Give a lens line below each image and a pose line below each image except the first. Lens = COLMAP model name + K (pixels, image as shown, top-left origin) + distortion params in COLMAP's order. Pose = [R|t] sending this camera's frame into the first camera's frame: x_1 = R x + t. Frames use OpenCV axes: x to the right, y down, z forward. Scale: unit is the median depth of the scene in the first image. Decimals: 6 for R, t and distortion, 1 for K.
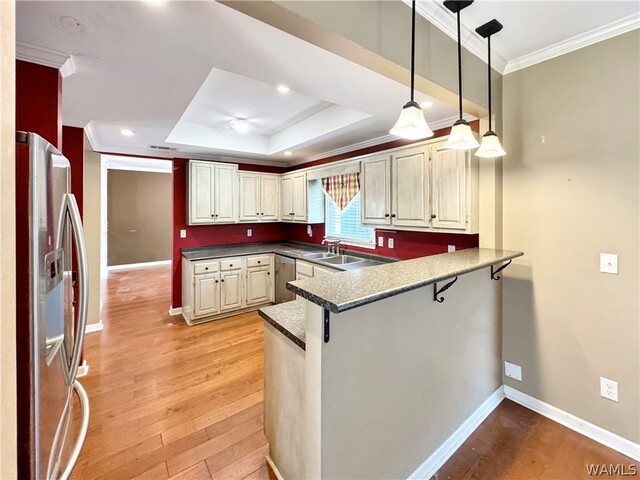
lens RADIAL K [[270.6, 0, 320.8], [0, 270.6, 206.8], [0, 0, 1]] dist [0.000563, -0.000053]
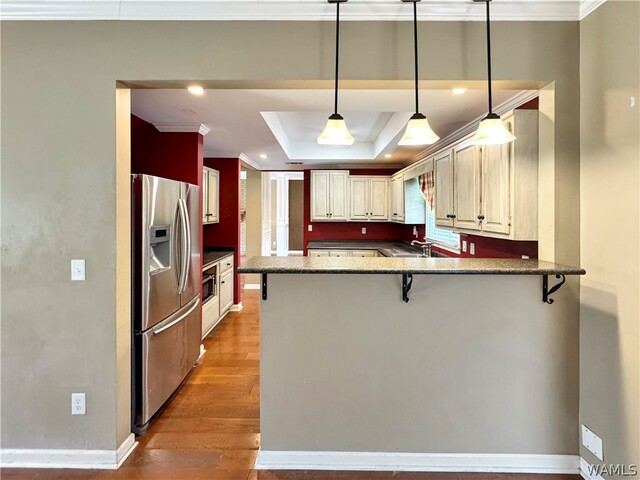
lens RADIAL K [[270.6, 0, 320.8], [0, 270.6, 206.8], [0, 0, 1]] dist [0.000563, -0.000053]
pose [[0.795099, -0.000166, -0.606479, 0.351034], [-0.003244, 0.999984, -0.004527, 0.004888], [0.606470, 0.005567, 0.795087, 0.012977]]
